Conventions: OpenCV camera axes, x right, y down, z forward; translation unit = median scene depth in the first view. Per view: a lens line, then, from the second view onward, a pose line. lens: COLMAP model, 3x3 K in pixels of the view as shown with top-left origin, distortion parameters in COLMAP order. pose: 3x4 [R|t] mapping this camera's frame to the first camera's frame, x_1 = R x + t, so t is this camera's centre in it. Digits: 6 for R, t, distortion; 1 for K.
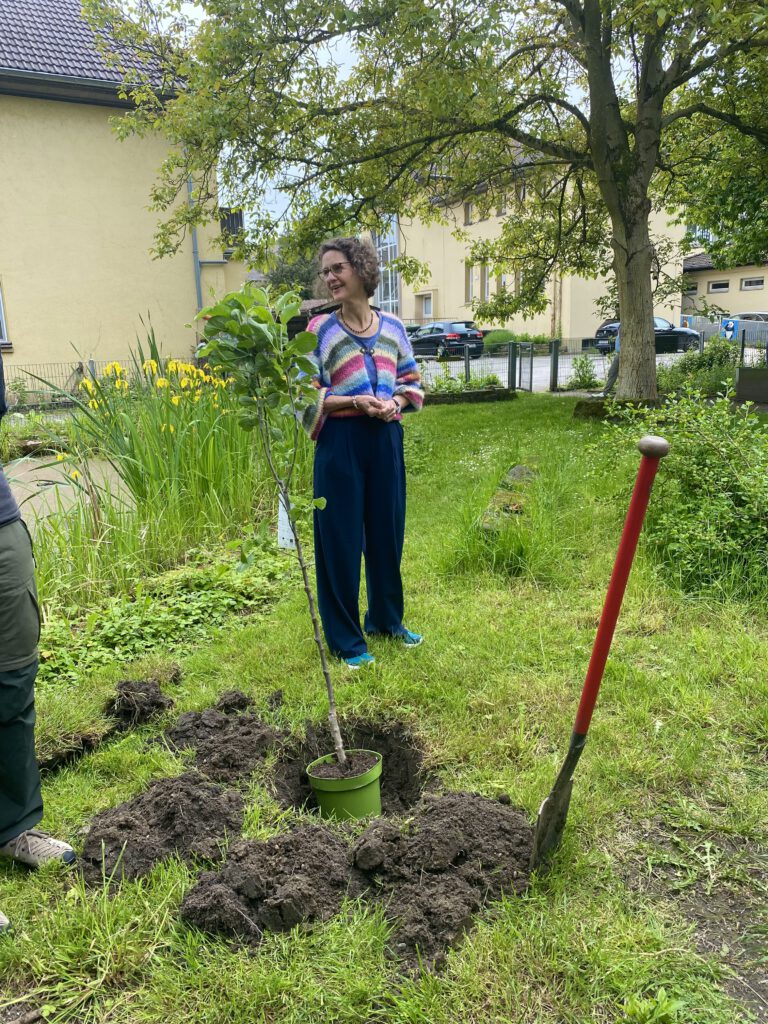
lens RADIAL K [[774.4, 0, 385.0], [0, 774.4, 506.1], [0, 0, 1]] dist [0.006548, -0.018068]
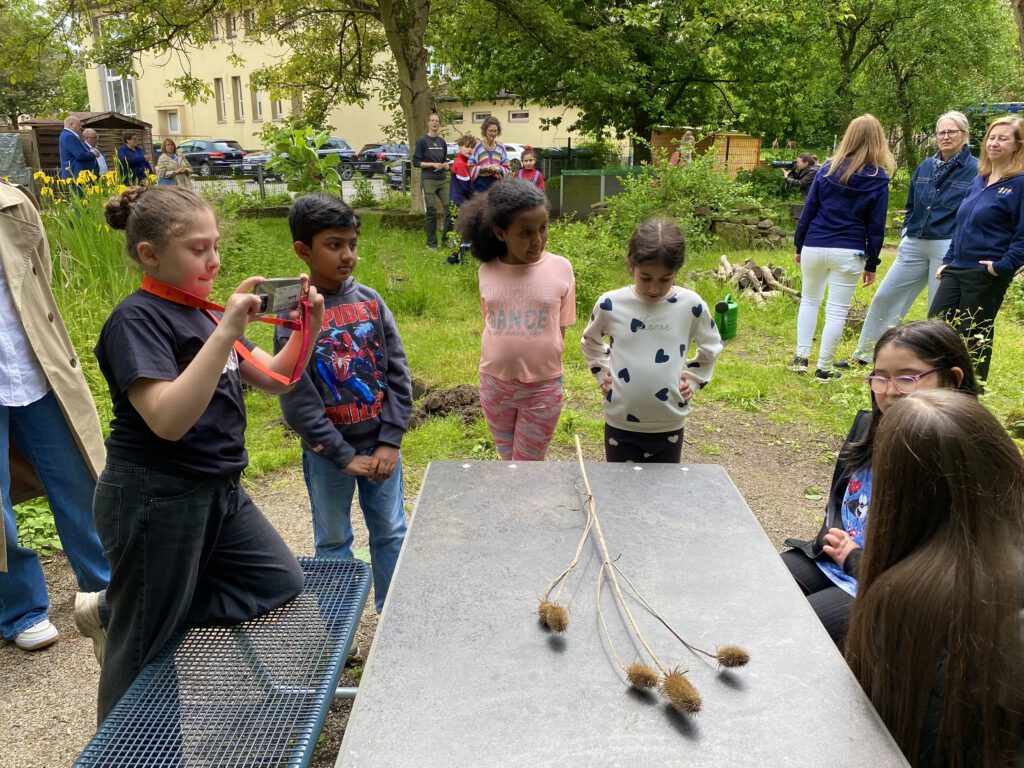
lens RADIAL K [[774.4, 0, 512.6], [0, 774.4, 389.0], [0, 0, 1]] dist [0.006548, -0.018068]
pose [[0.885264, -0.102381, 0.453680, -0.096044], [0.069197, 0.993607, 0.089202, 0.027895], [-0.459912, -0.047574, 0.886689, -0.120602]]
